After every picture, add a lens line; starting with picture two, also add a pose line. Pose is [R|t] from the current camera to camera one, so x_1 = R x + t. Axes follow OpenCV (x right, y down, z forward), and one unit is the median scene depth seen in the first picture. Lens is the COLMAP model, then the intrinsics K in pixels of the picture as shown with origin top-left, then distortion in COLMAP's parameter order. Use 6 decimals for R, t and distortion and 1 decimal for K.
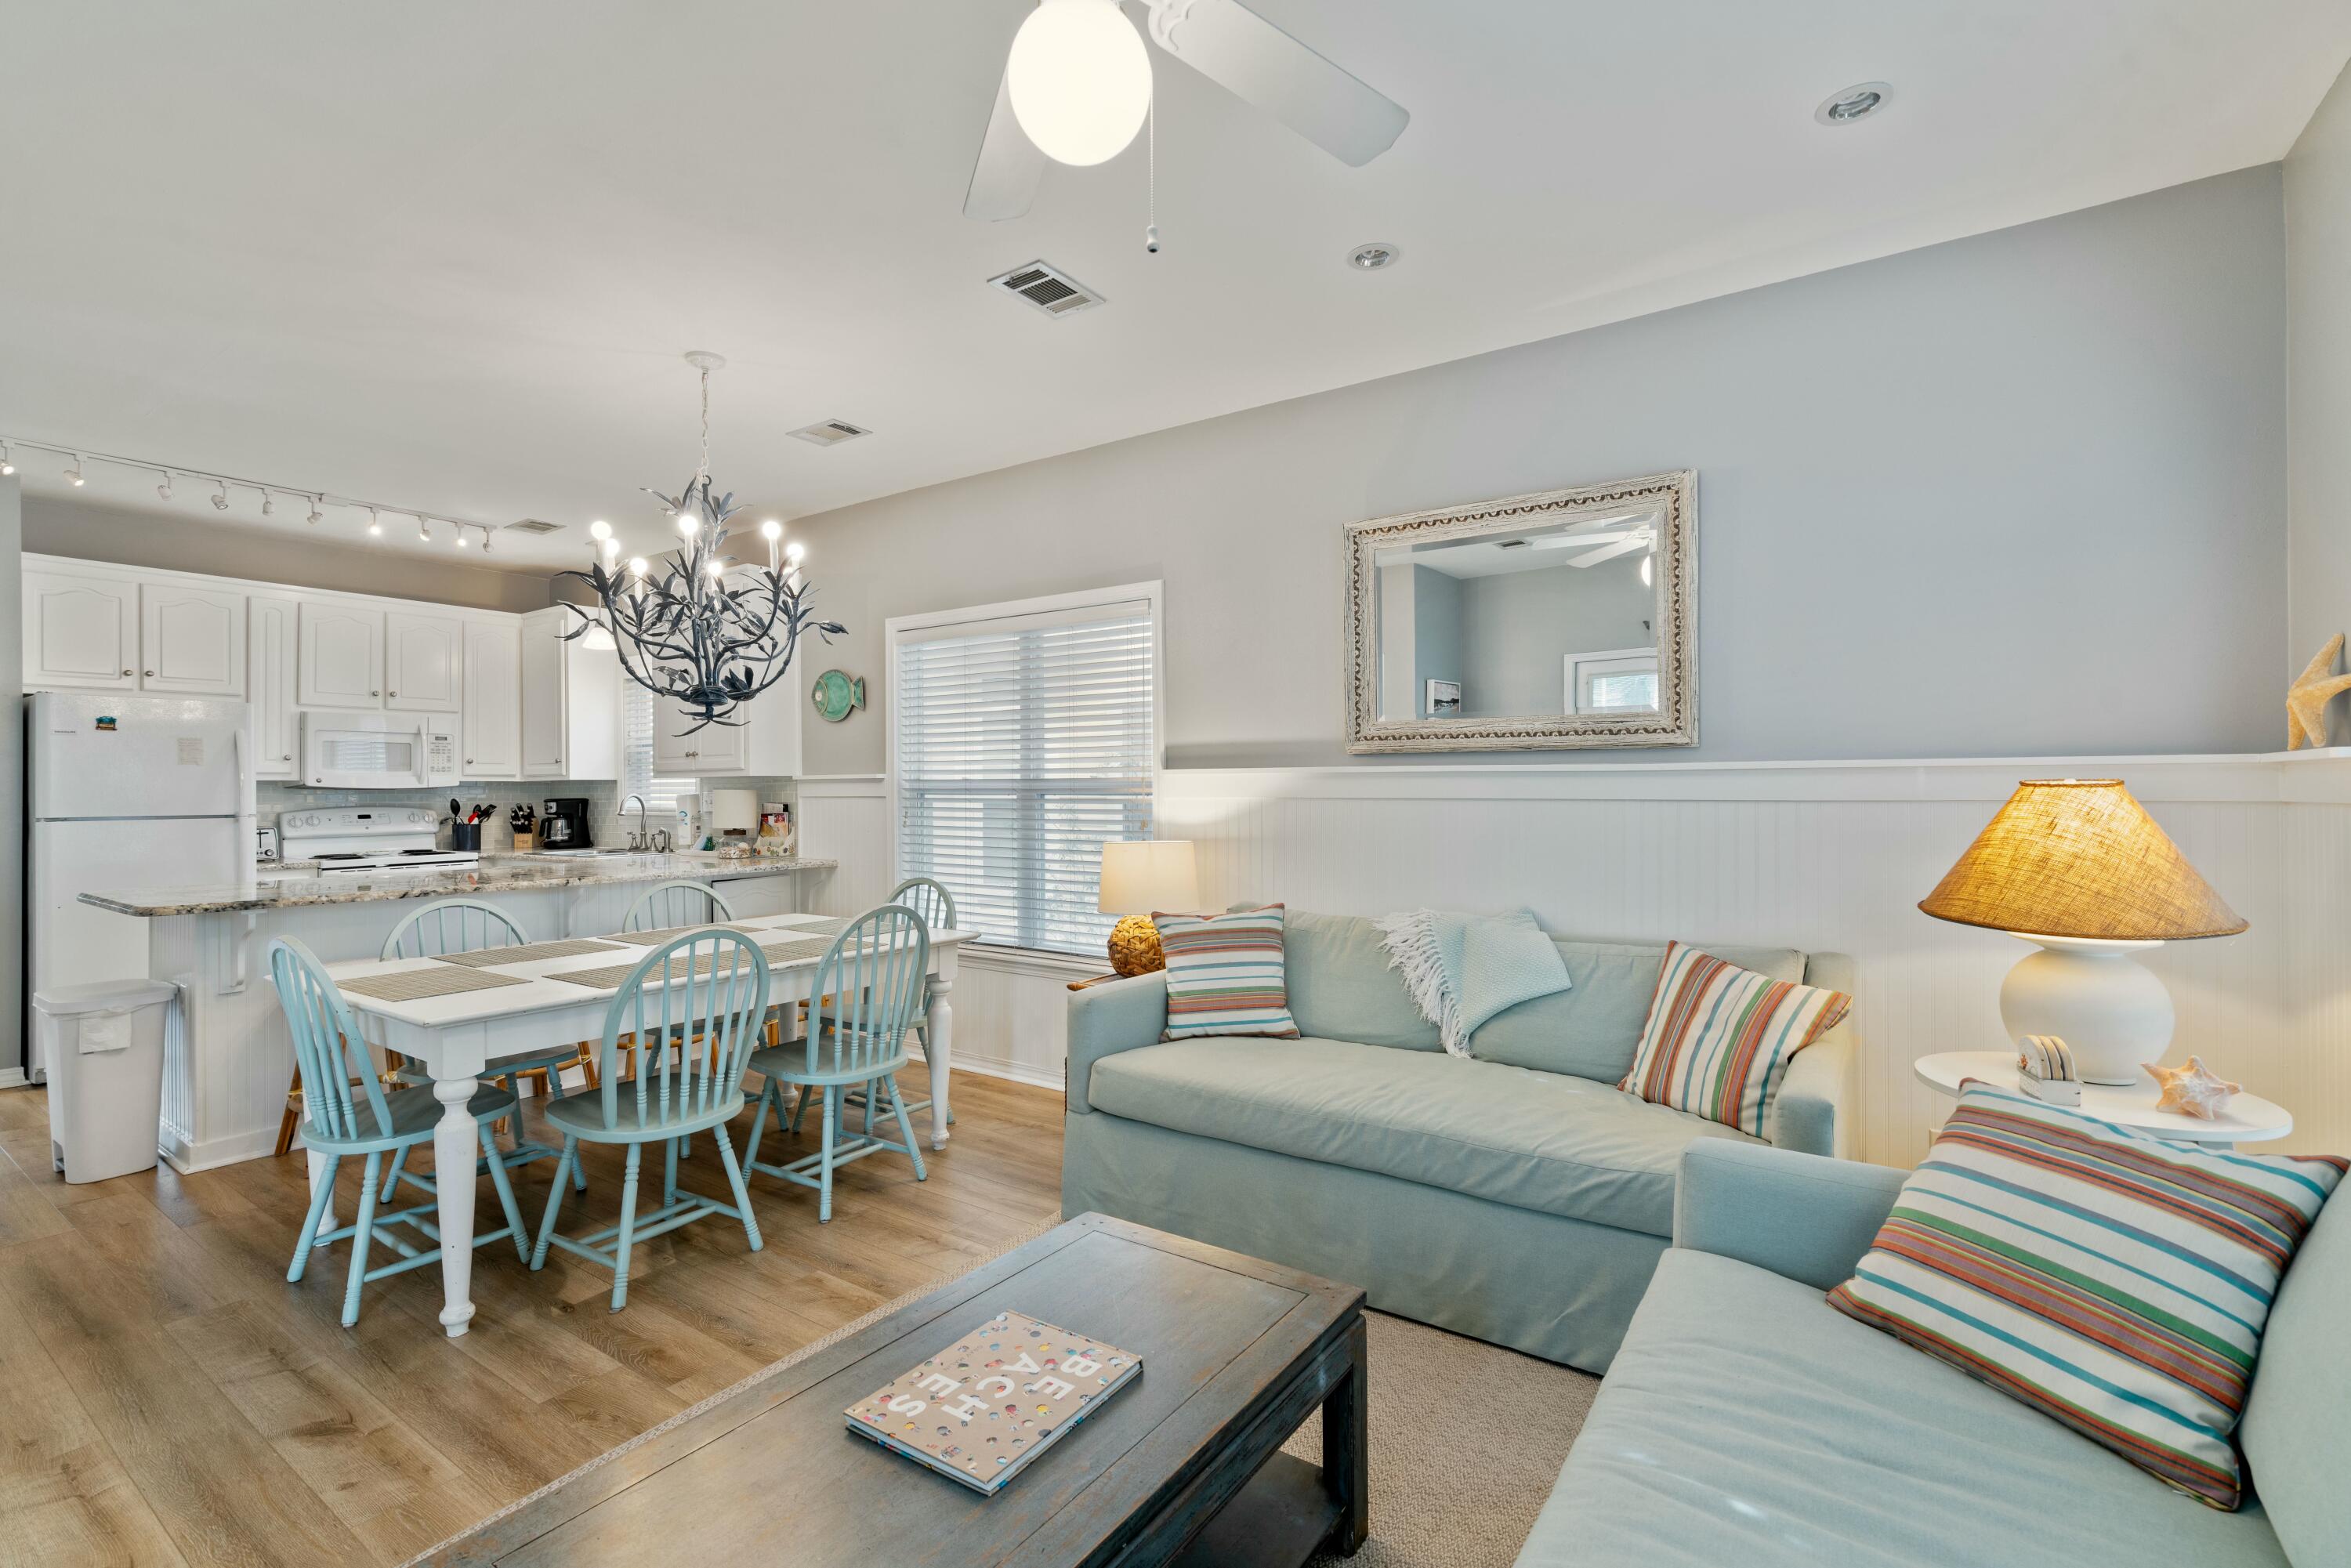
lens RADIAL K [[1053.7, 0, 1168.4], [0, 1053.7, 783.5], [0, 0, 1]] dist [0.000408, 0.000695]
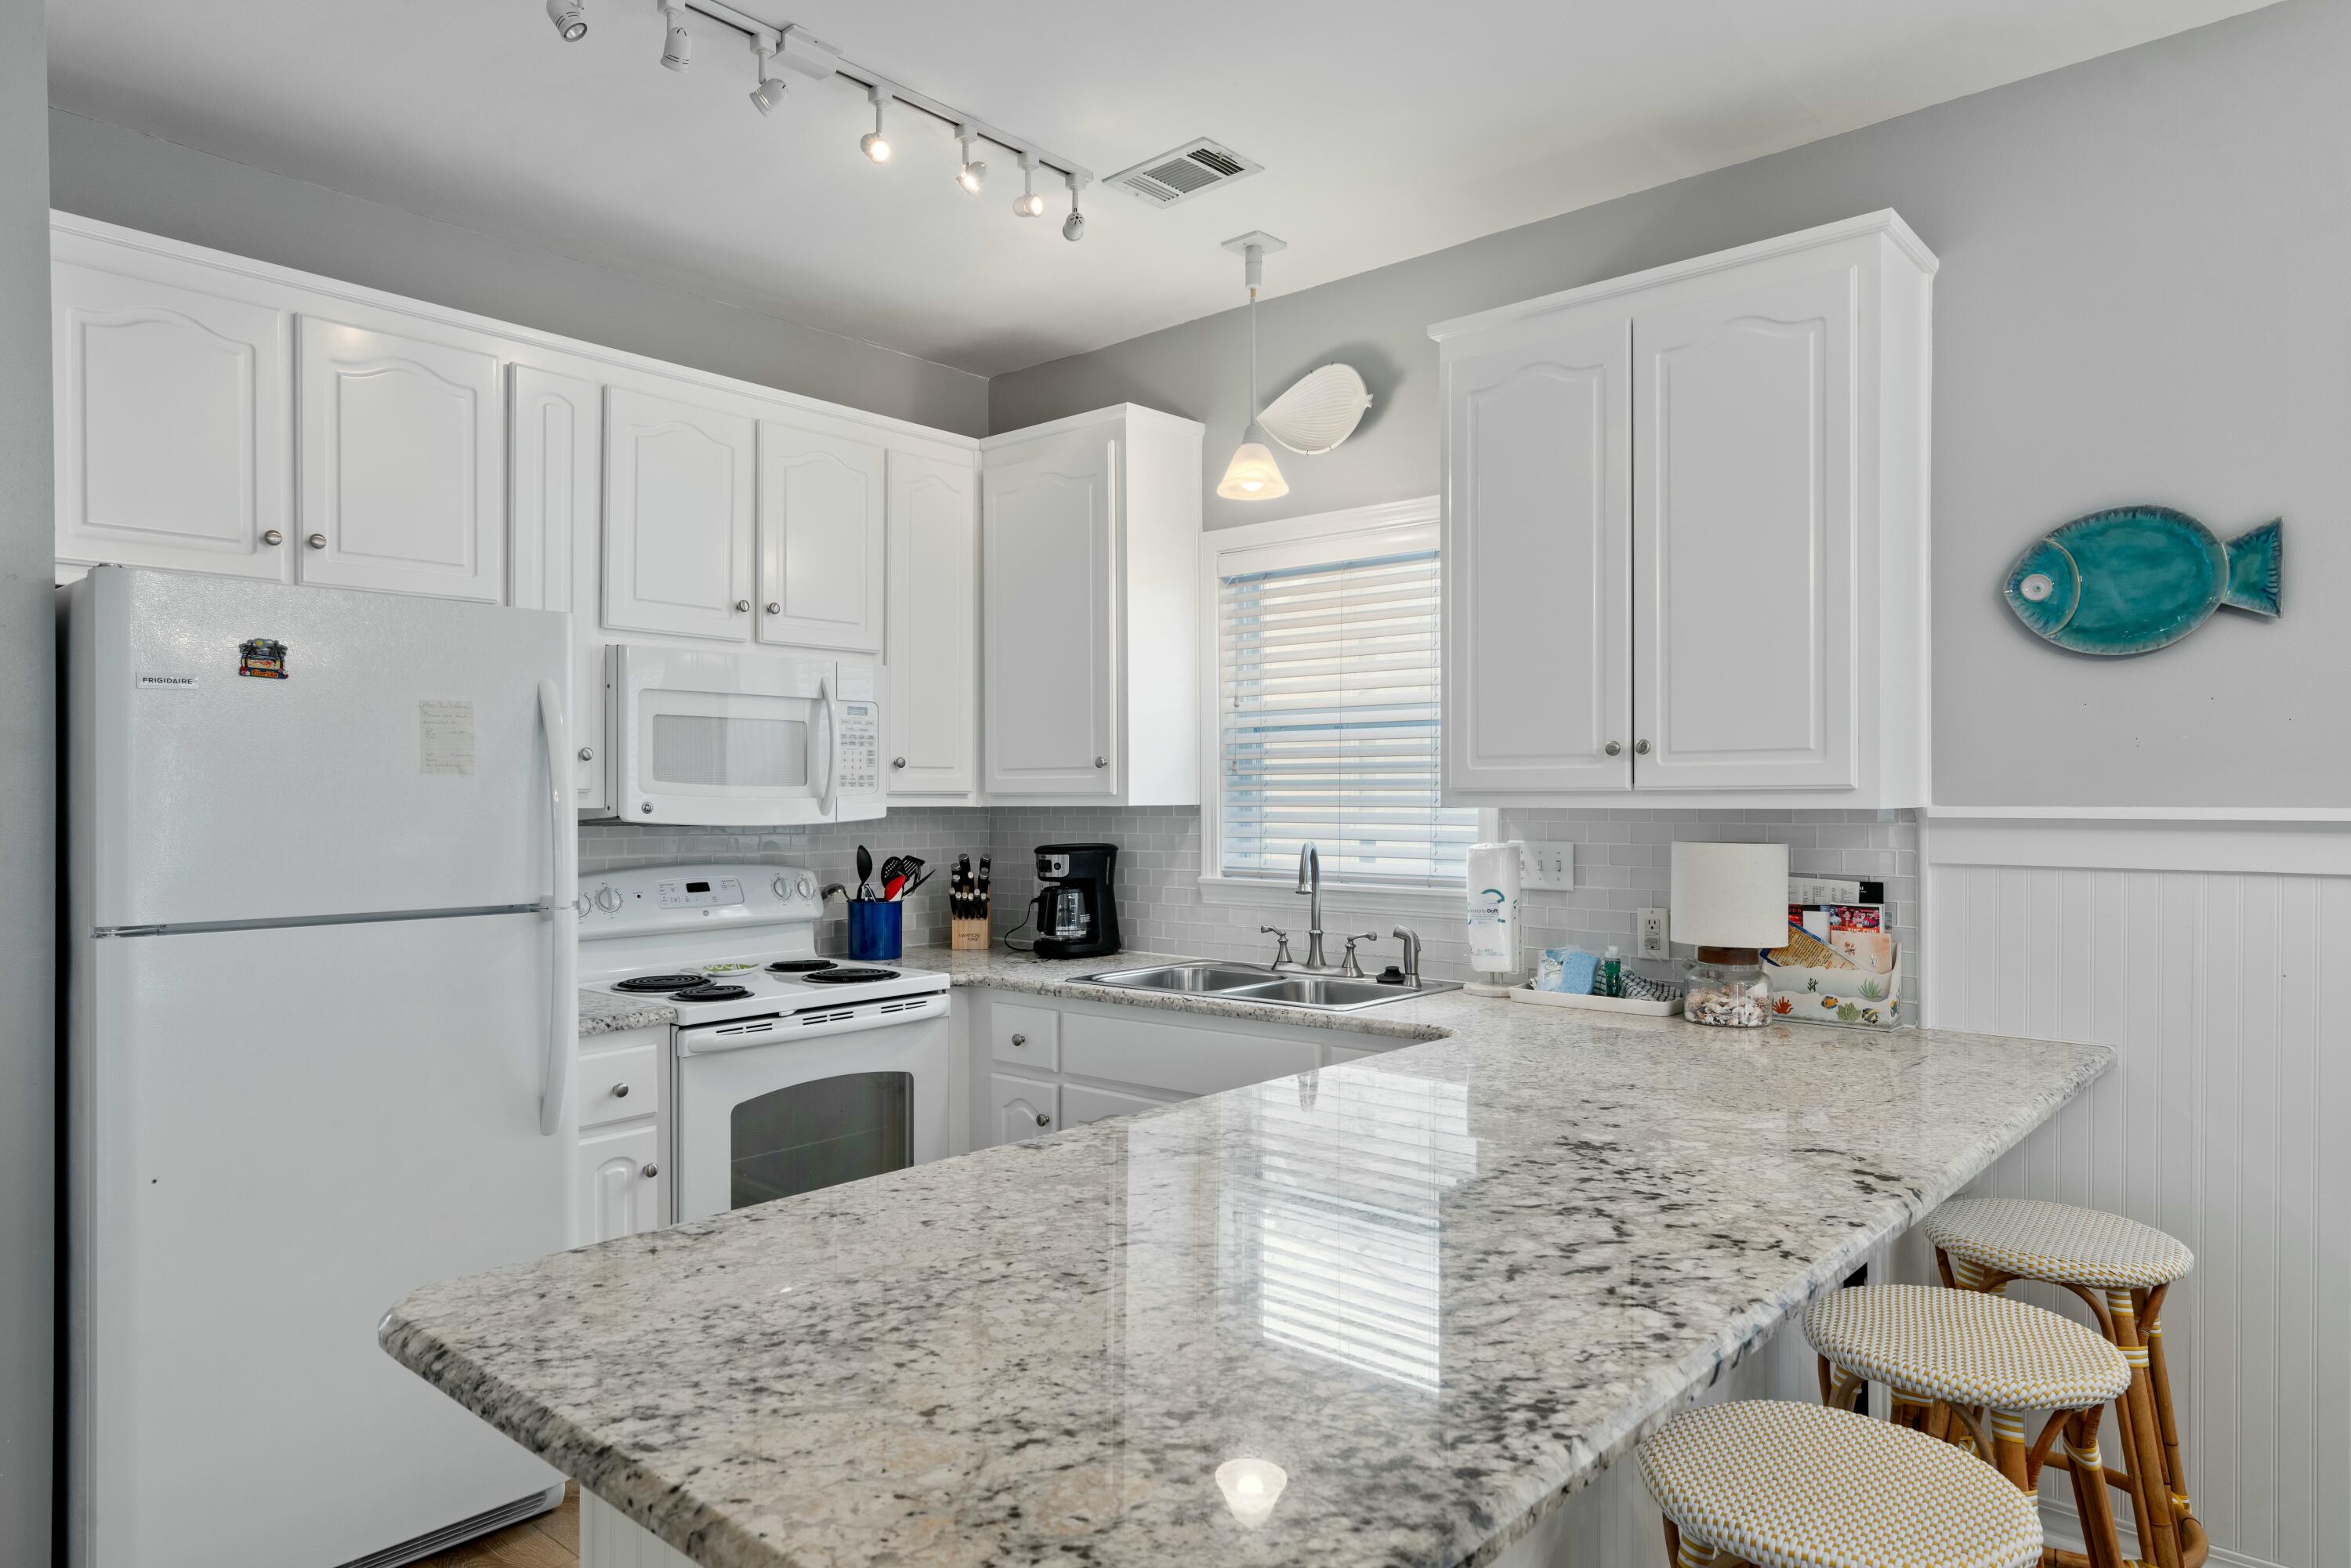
lens RADIAL K [[1431.4, 0, 1178.7], [0, 1431.4, 786.4], [0, 0, 1]] dist [-0.003720, -0.002859]
pose [[0.993909, 0.004302, -0.110122, -0.507345], [-0.004566, 0.999987, -0.002148, -0.010837], [0.110112, 0.002638, 0.993916, 0.434814]]
